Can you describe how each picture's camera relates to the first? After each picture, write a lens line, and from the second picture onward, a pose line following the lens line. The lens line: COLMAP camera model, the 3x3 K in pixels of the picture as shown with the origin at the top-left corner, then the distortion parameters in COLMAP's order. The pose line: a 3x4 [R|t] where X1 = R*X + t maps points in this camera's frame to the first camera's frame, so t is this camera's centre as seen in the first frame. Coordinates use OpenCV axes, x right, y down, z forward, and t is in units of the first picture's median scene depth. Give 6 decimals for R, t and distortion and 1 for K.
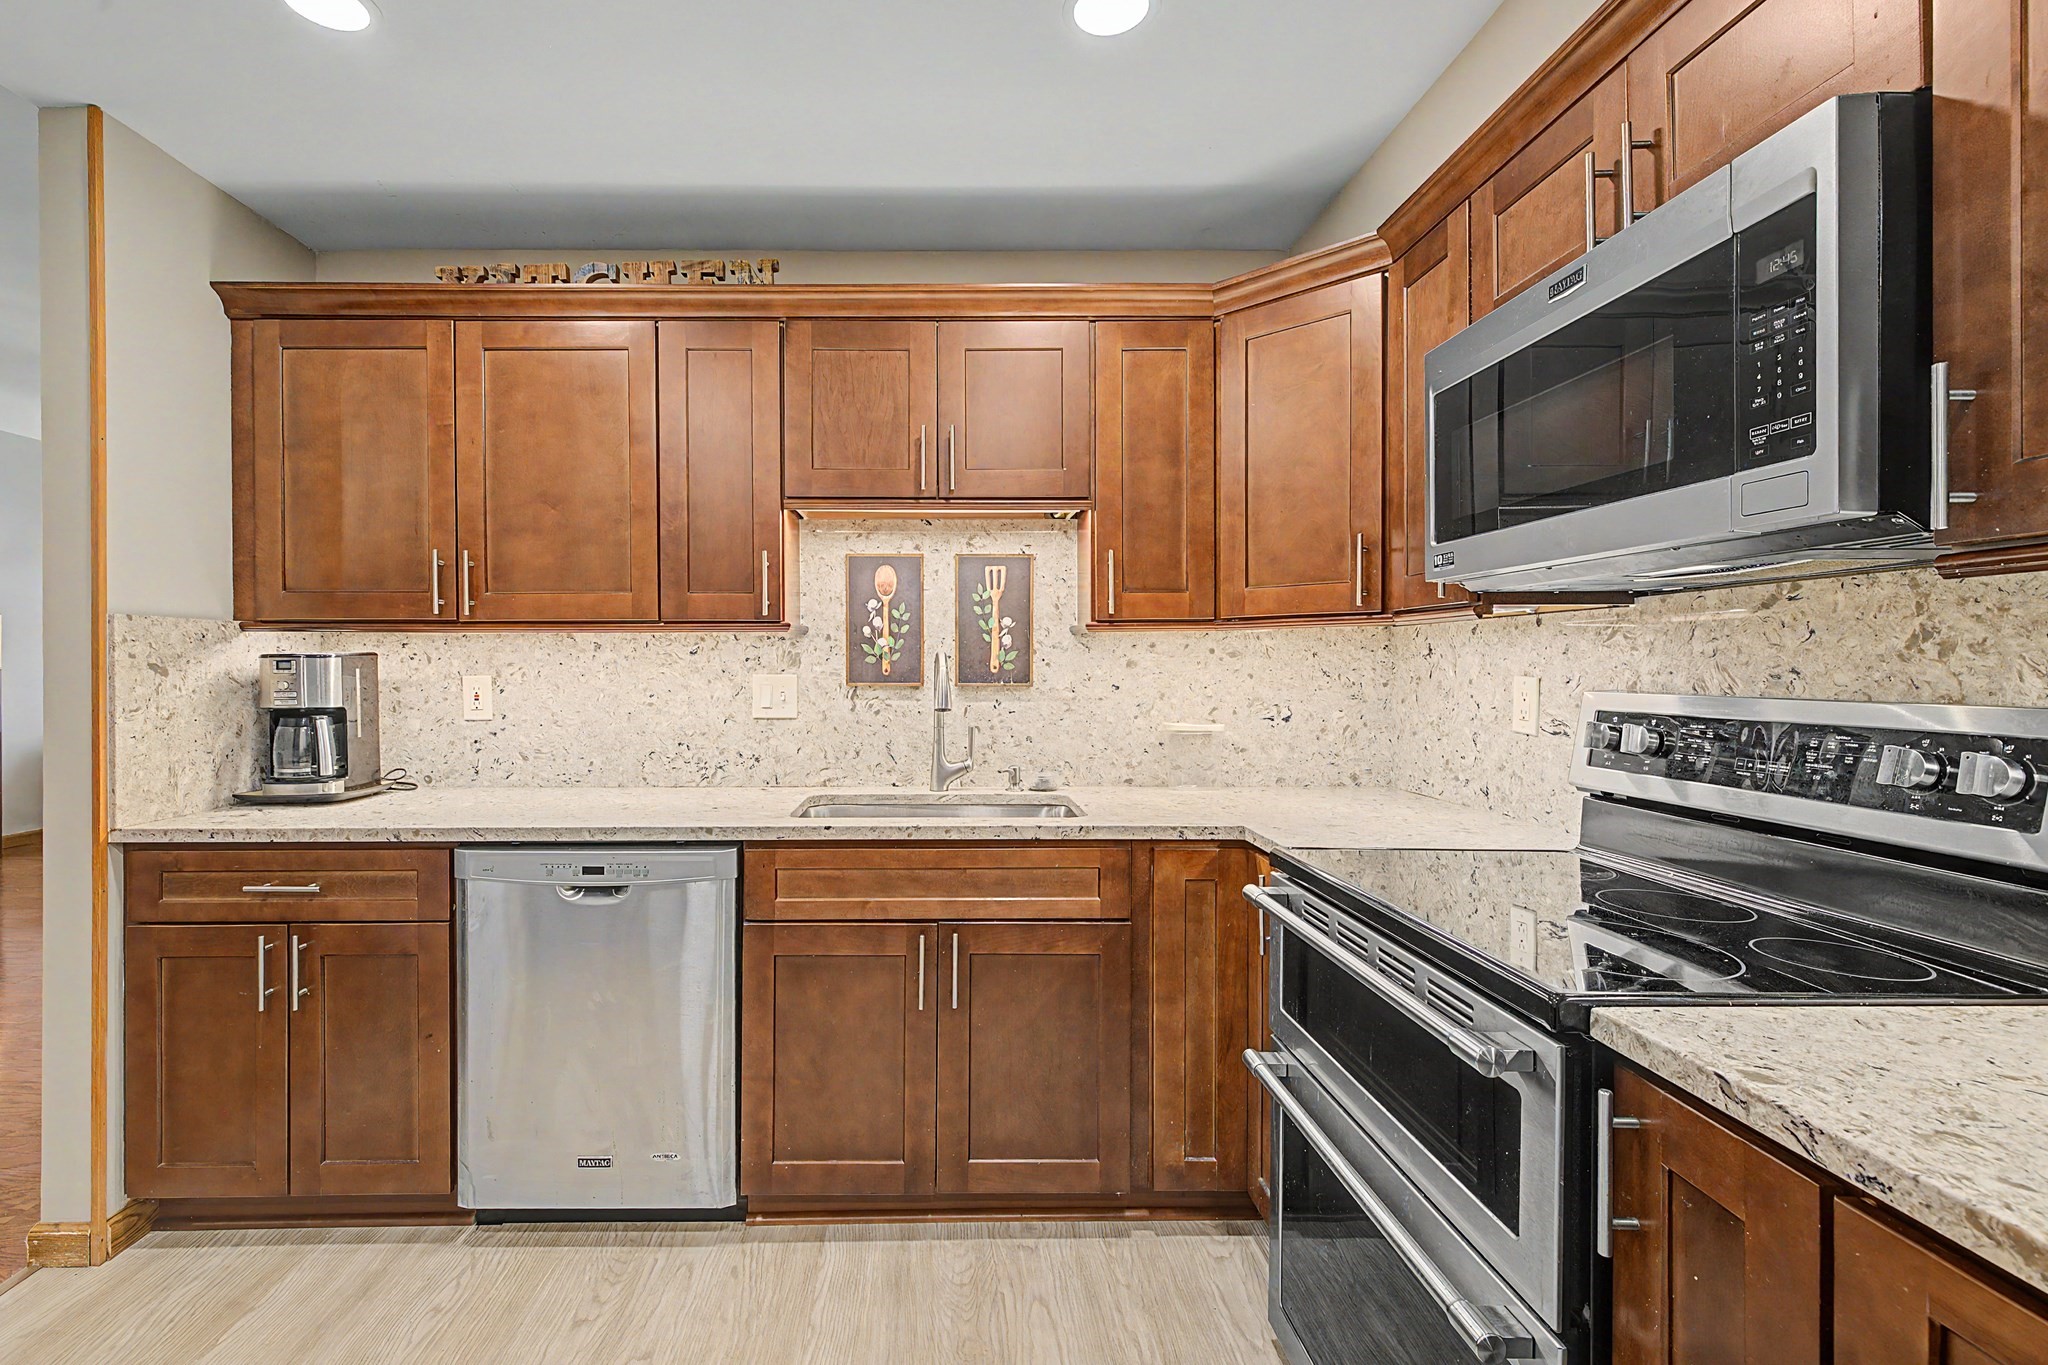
lens RADIAL K [[897.4, 0, 952.1], [0, 897.4, 673.3], [0, 0, 1]] dist [0.007764, -0.001872]
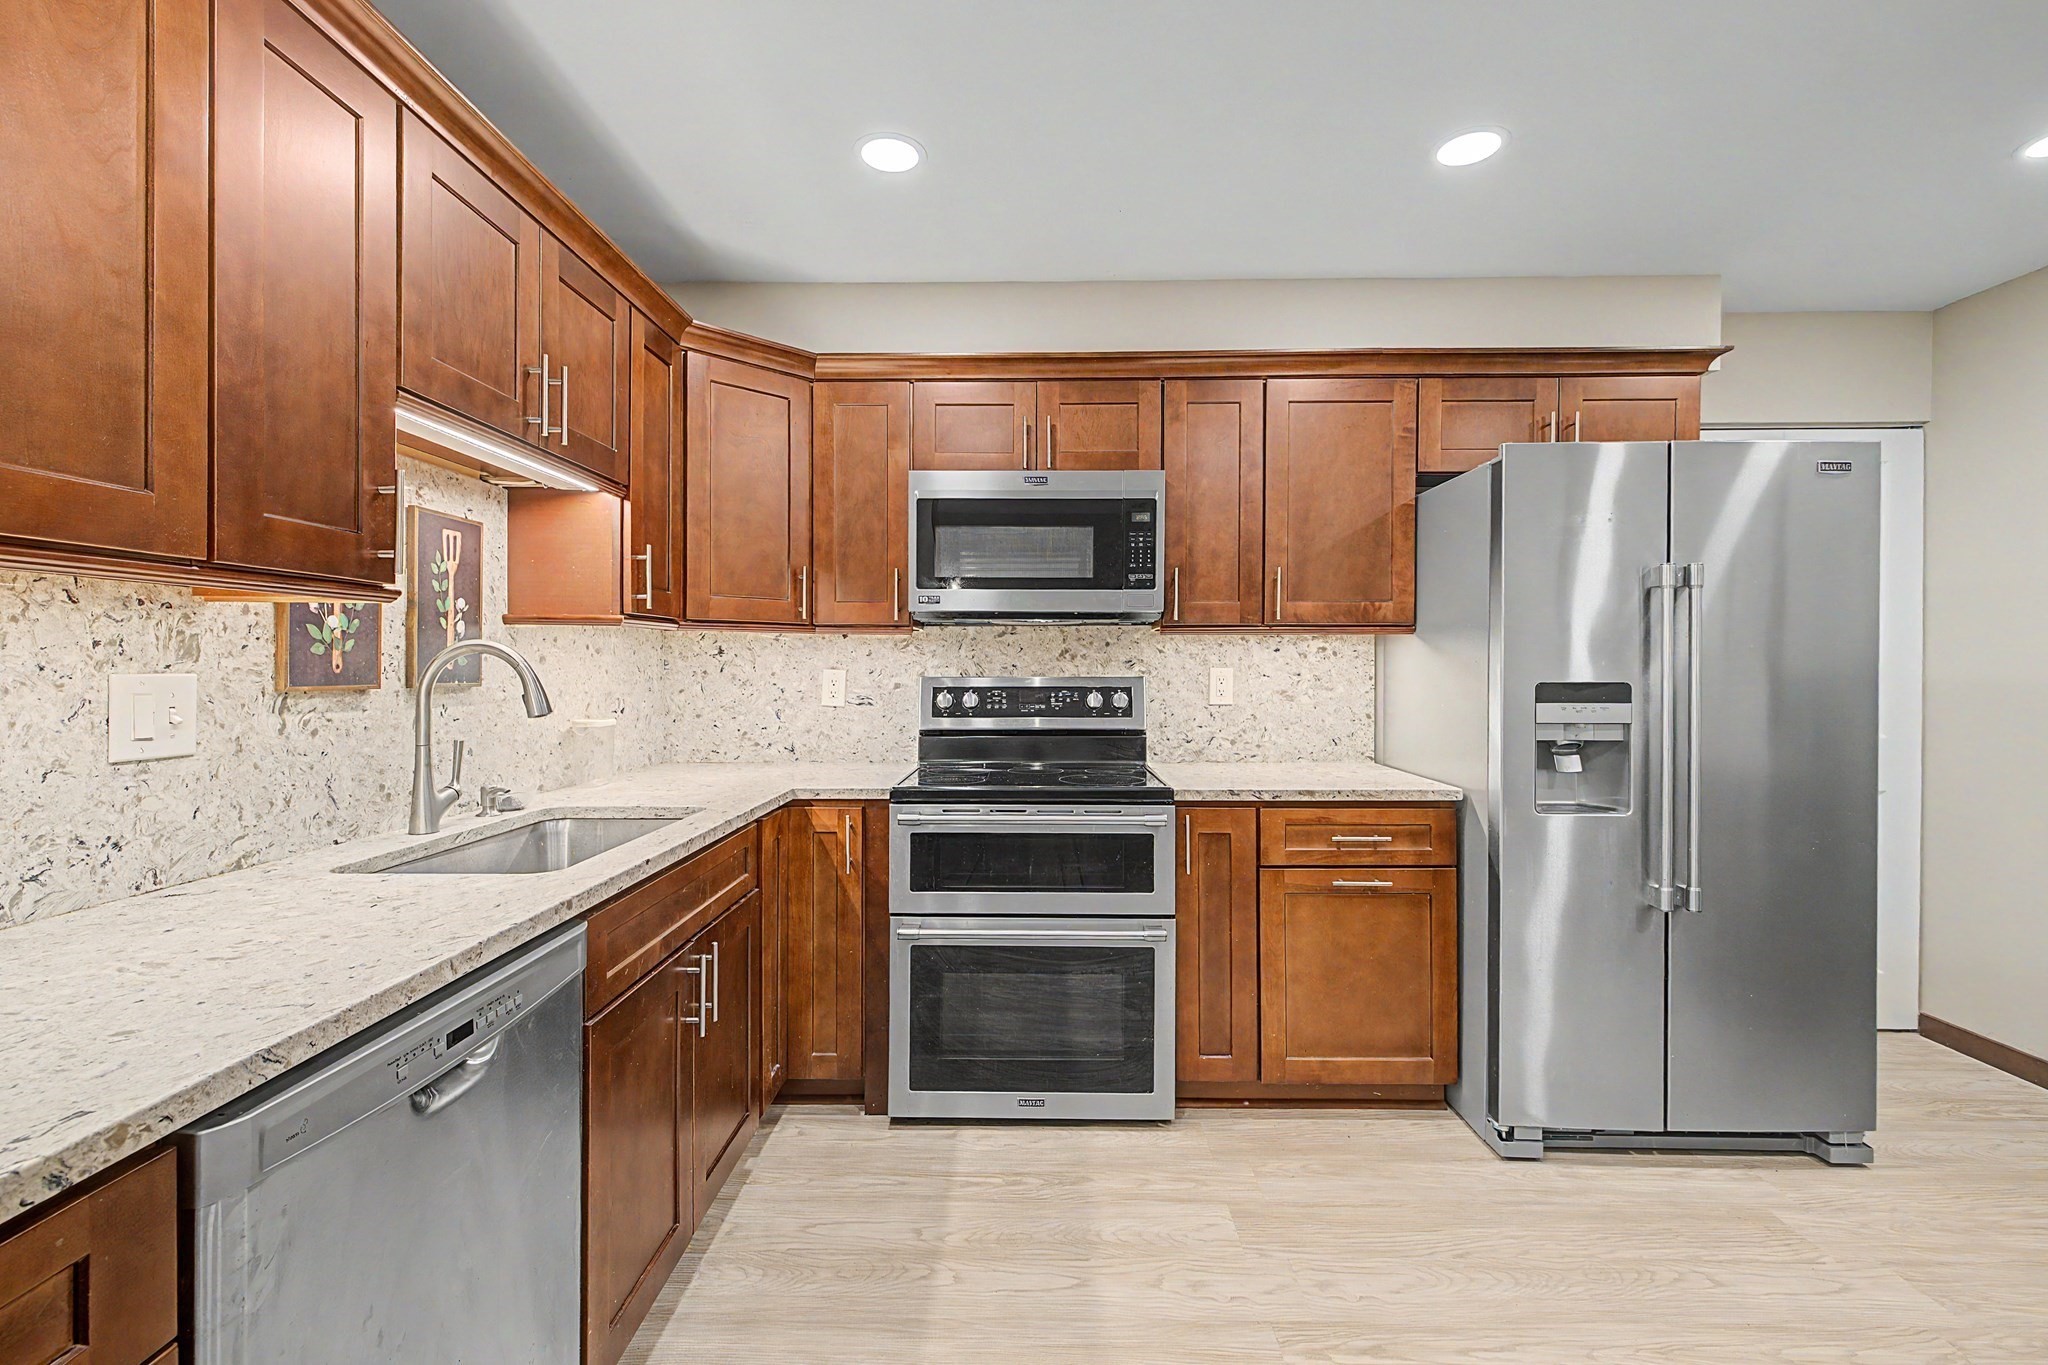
lens RADIAL K [[868.7, 0, 1022.1], [0, 868.7, 676.6], [0, 0, 1]] dist [0.001330, 0.000852]
pose [[0.044476, -0.010858, 0.998951, -0.788689], [0.007611, 0.999916, 0.010530, 0.001830], [-0.998981, 0.007135, 0.044555, 0.557198]]
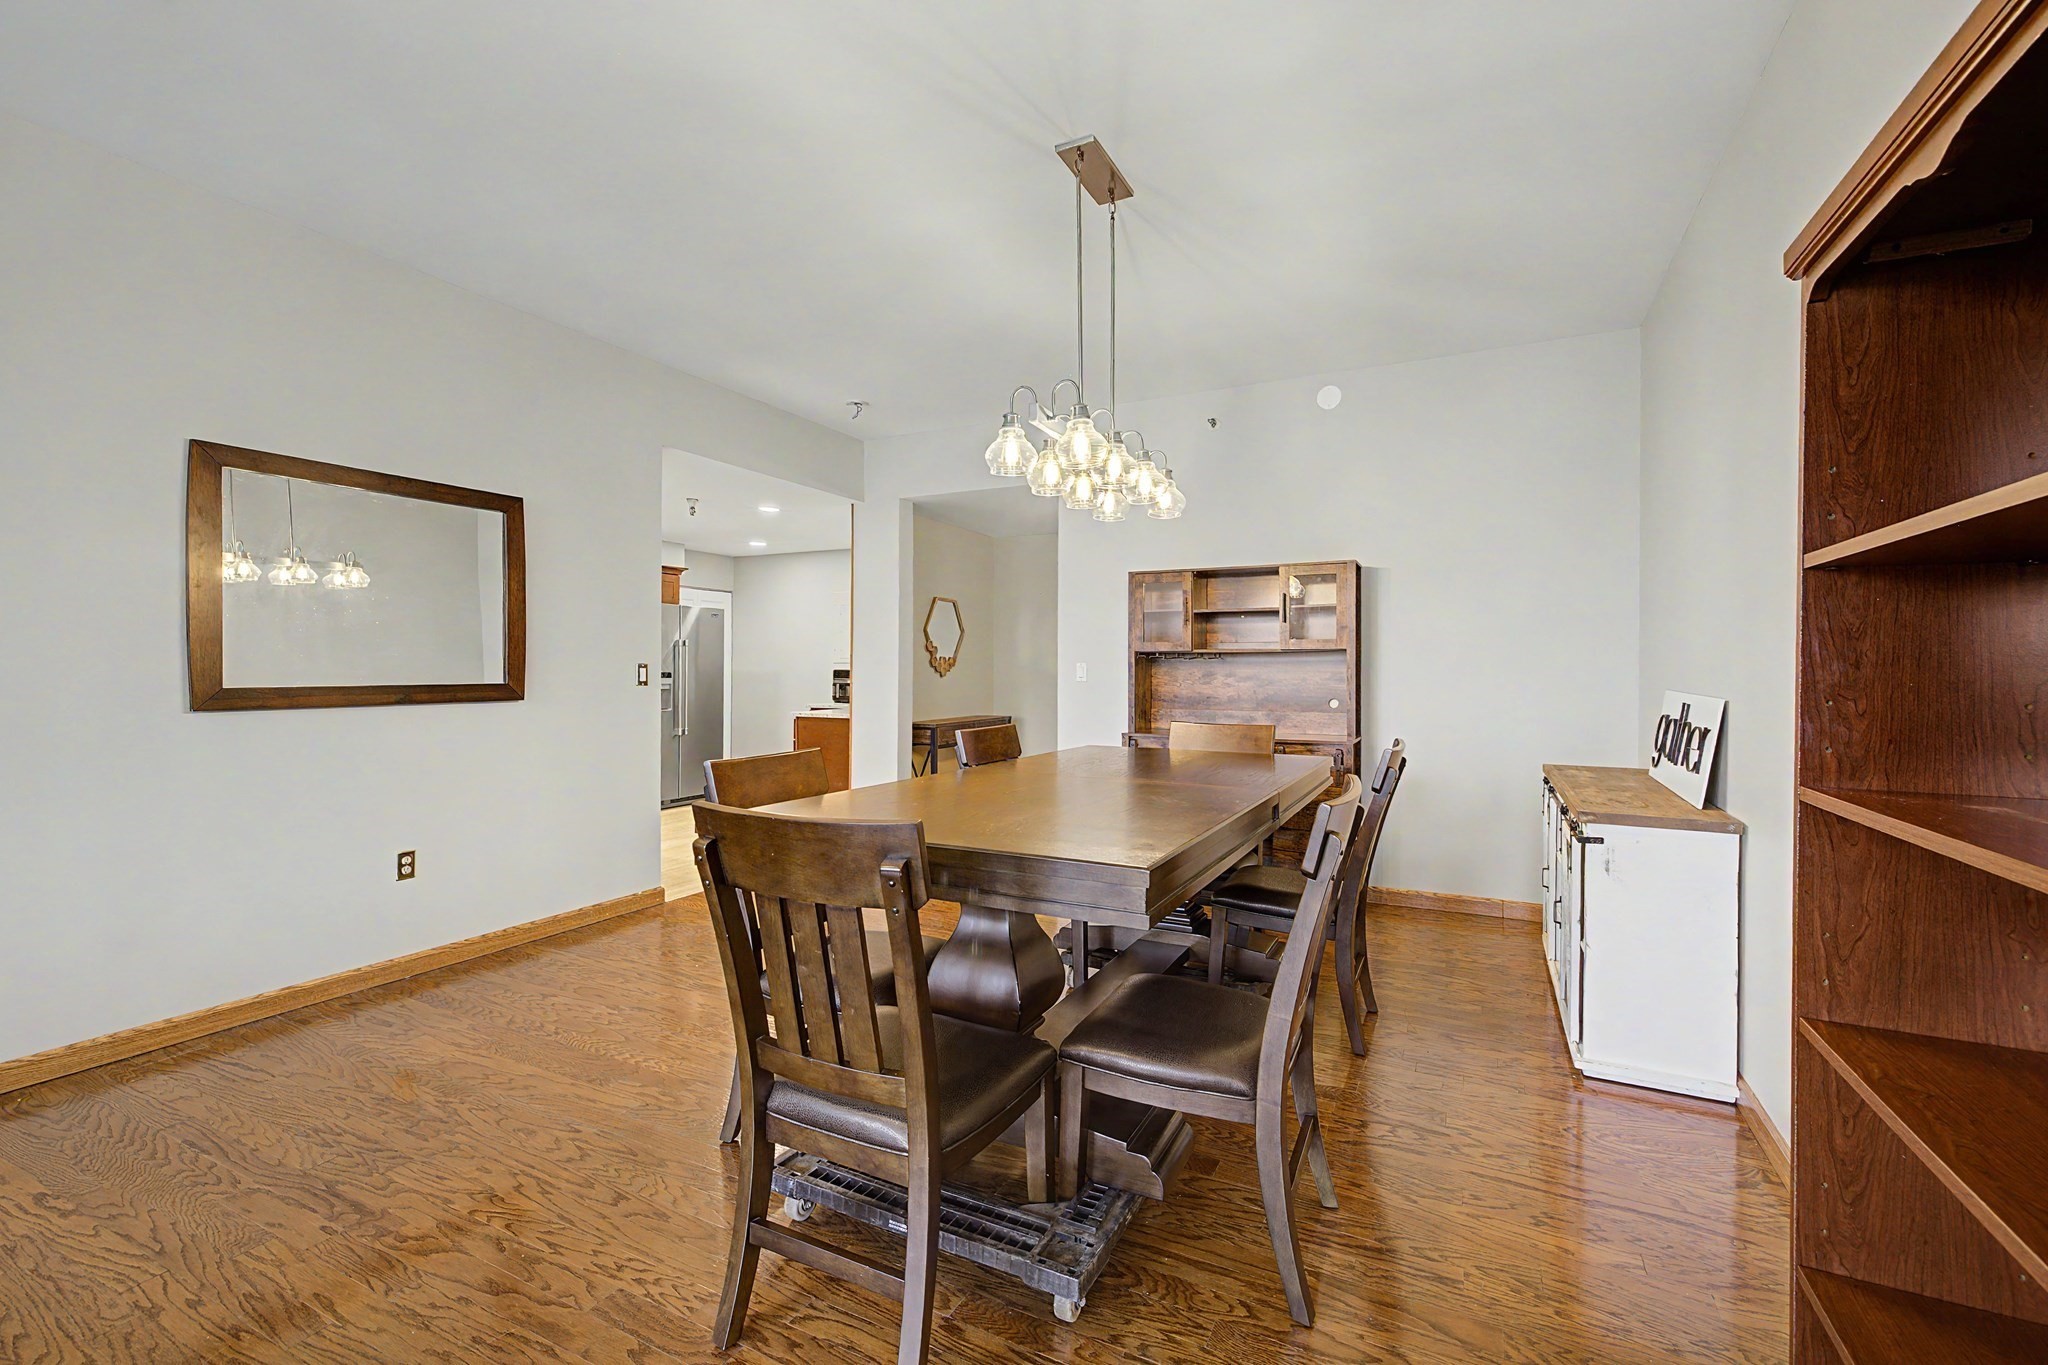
lens RADIAL K [[868.7, 0, 1033.2], [0, 868.7, 670.9], [0, 0, 1]] dist [0.001330, 0.000852]
pose [[-0.885049, -0.000593, 0.465497, -2.677541], [0.004774, 0.999935, 0.010351, -0.014595], [-0.465473, 0.011384, -0.884989, 2.315427]]
